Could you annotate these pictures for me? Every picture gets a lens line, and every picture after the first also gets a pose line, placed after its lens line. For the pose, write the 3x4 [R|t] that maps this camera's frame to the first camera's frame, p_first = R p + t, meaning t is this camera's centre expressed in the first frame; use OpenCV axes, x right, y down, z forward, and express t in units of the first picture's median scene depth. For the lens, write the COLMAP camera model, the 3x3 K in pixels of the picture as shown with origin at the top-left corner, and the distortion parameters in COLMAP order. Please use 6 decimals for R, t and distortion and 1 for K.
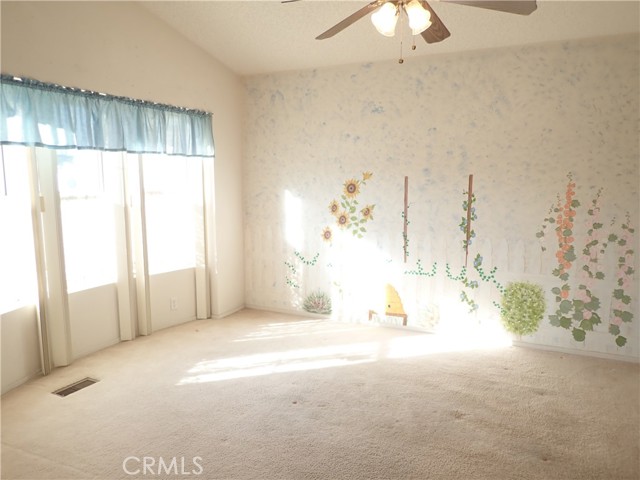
lens RADIAL K [[478.5, 0, 321.1], [0, 478.5, 240.9], [0, 0, 1]] dist [0.013789, -0.002089]
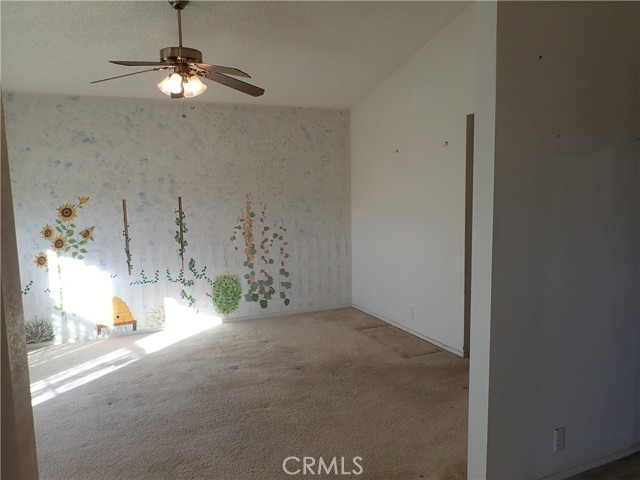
lens RADIAL K [[478.5, 0, 318.3], [0, 478.5, 240.1], [0, 0, 1]] dist [0.013789, -0.002089]
pose [[0.659258, -0.093528, 0.746077, -0.398433], [0.123488, 0.992229, 0.015268, 0.000946], [-0.741707, 0.082066, 0.665684, -0.102994]]
